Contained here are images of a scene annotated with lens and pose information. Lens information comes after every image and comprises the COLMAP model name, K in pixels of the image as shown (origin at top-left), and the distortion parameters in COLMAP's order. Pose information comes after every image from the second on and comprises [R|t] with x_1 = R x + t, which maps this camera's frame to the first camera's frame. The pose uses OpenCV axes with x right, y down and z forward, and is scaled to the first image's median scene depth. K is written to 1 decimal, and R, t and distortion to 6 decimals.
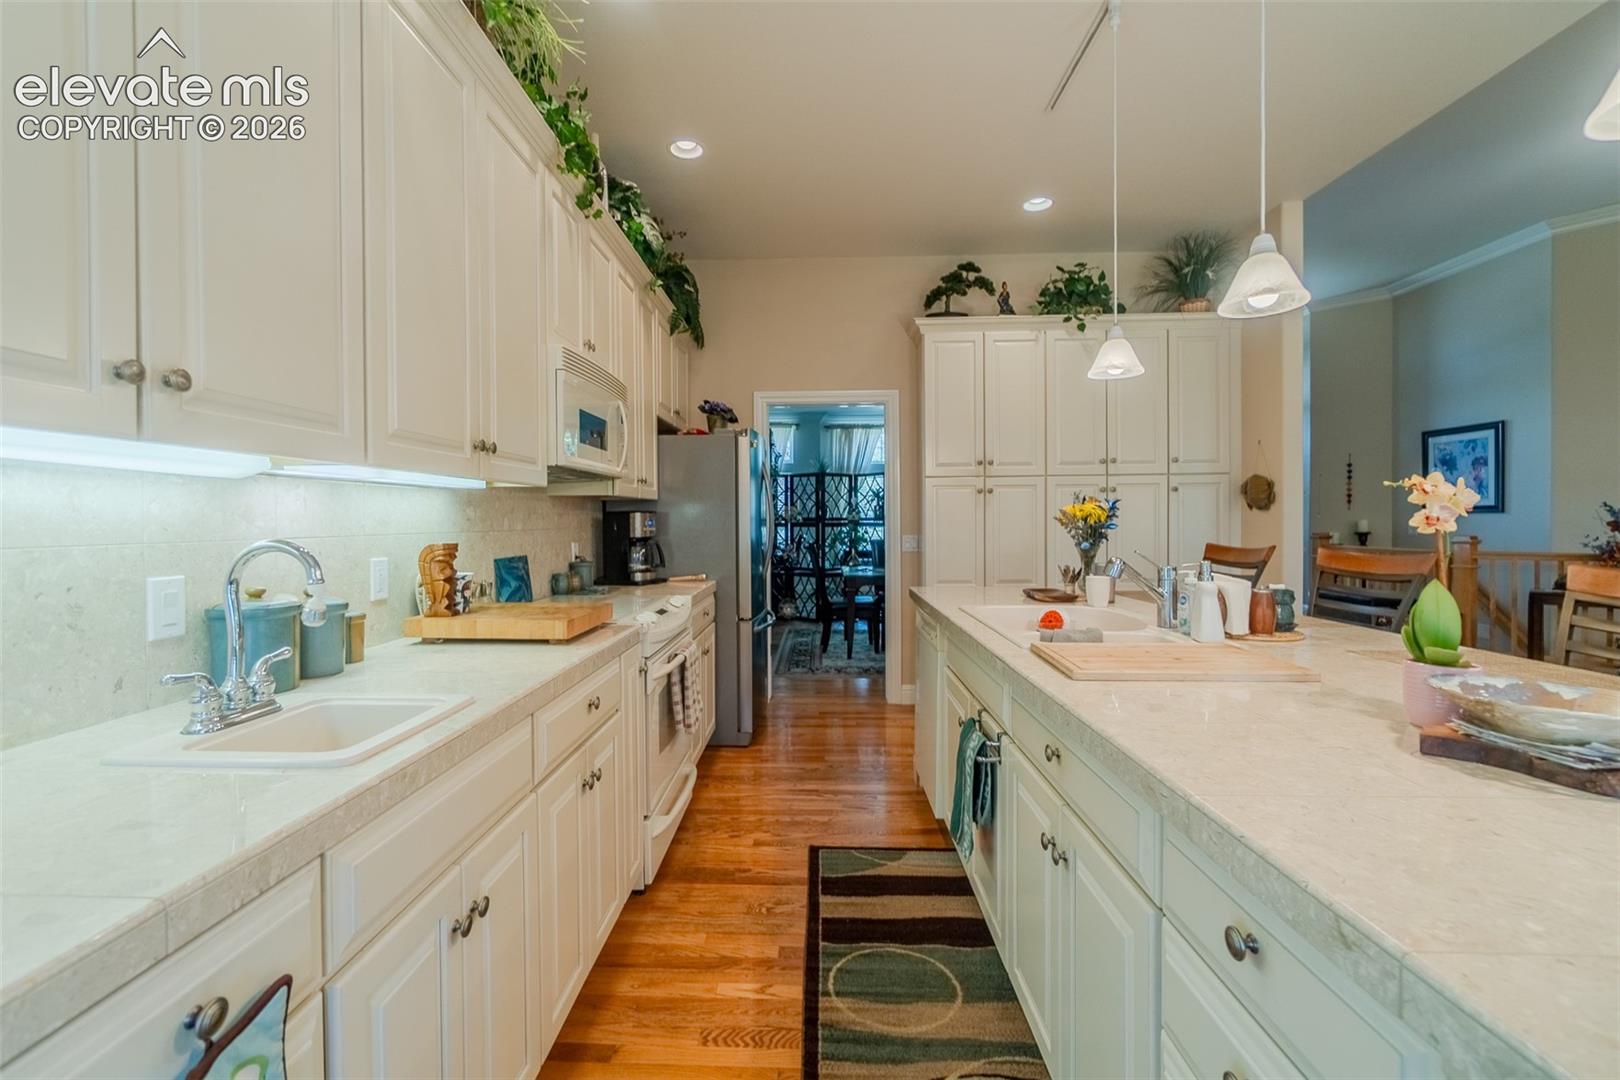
lens RADIAL K [[694.2, 0, 792.0], [0, 694.2, 530.9], [0, 0, 1]] dist [-0.005013, 0.001188]
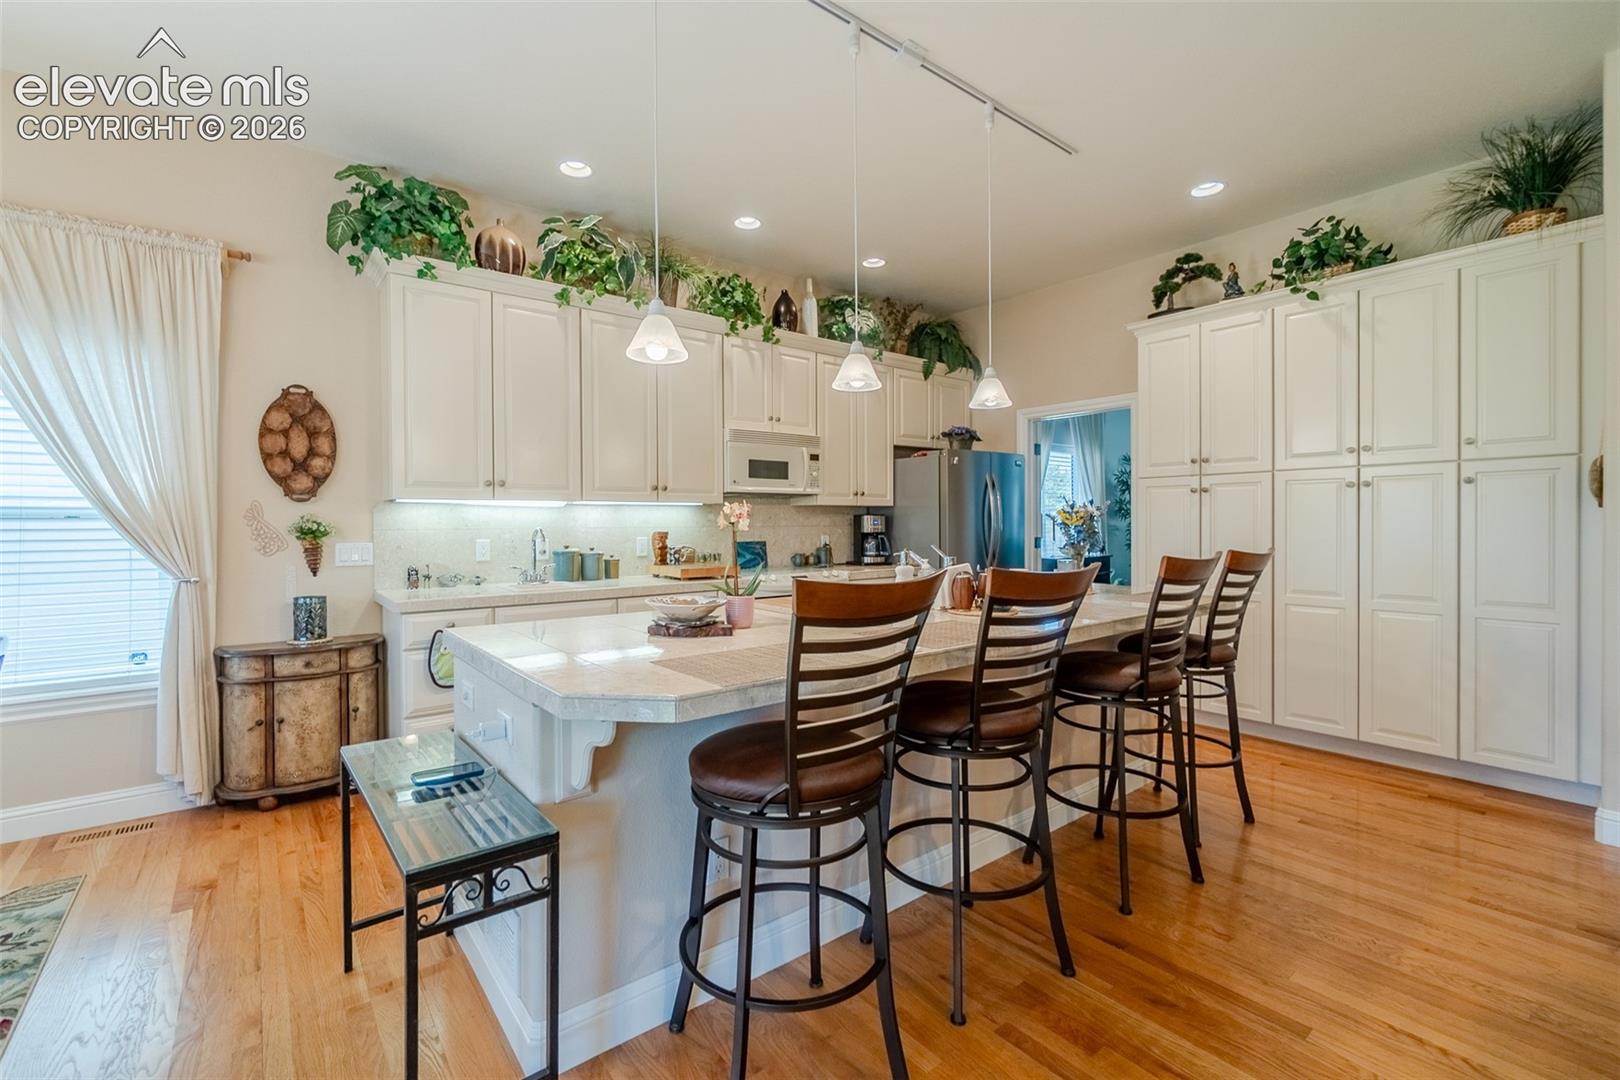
lens RADIAL K [[694.2, 0, 792.0], [0, 694.2, 530.9], [0, 0, 1]] dist [-0.005013, 0.001188]
pose [[0.643418, 0.013059, -0.765404, 0.654249], [-0.011229, 0.999908, 0.007621, -0.002826], [0.765433, 0.003692, 0.643505, -0.041467]]
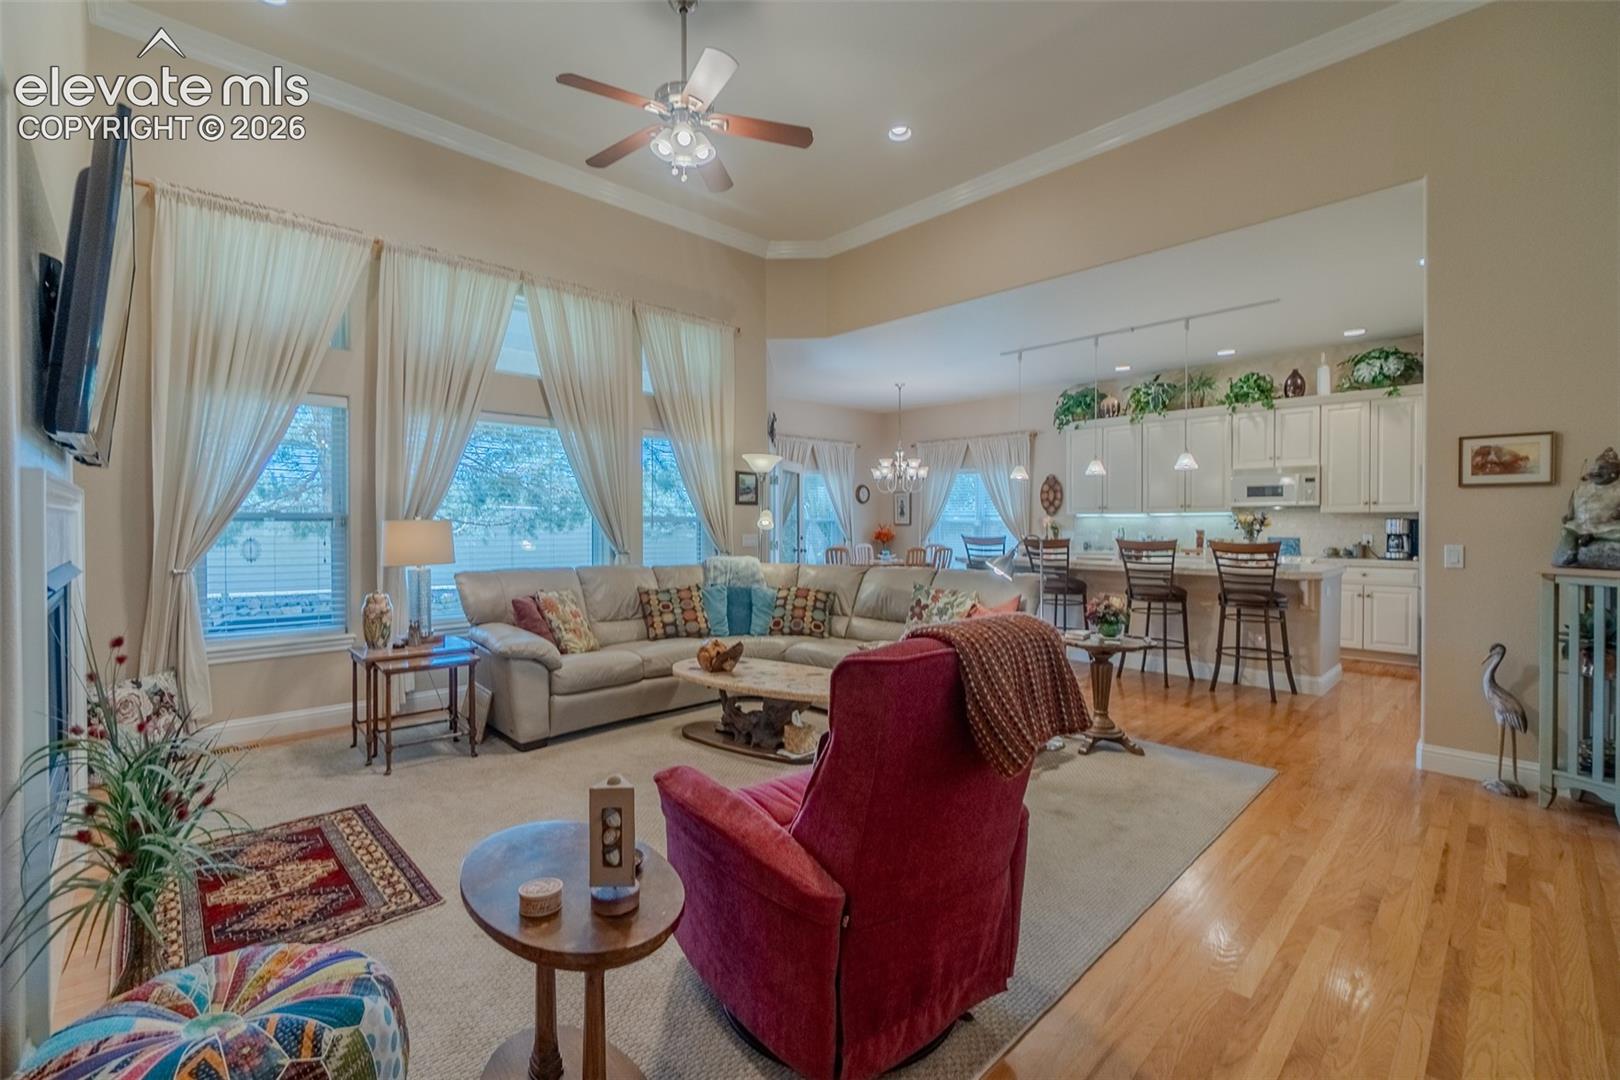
lens RADIAL K [[698.9, 0, 798.9], [0, 698.9, 528.6], [0, 0, 1]] dist [-0.003950, 0.001132]
pose [[-0.693896, 0.010355, -0.720001, 1.802672], [-0.006988, 0.999753, 0.021113, -0.025534], [0.720042, 0.019681, -0.693652, 0.964451]]
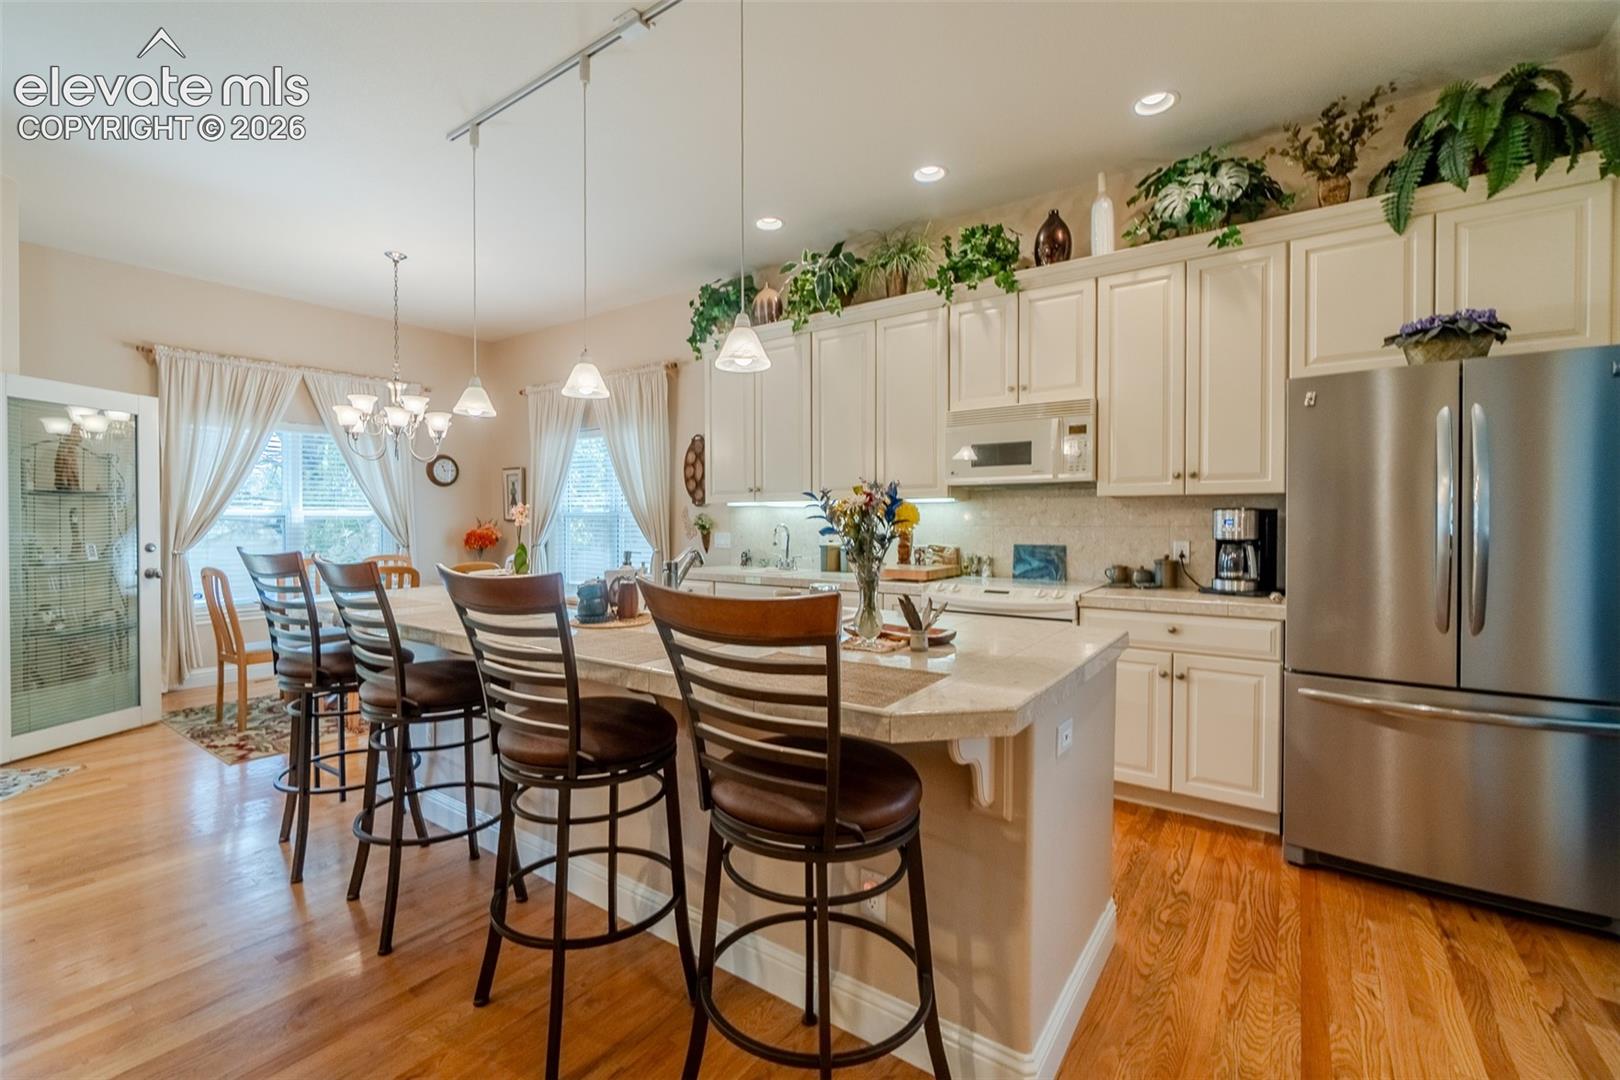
lens RADIAL K [[699.7, 0, 799.2], [0, 699.7, 529.0], [0, 0, 1]] dist [-0.014679, 0.000868]
pose [[-0.552528, 0.014045, -0.833376, 0.660207], [-0.010512, 0.999661, 0.023818, -0.014802], [0.833428, 0.021921, -0.552193, 0.871204]]
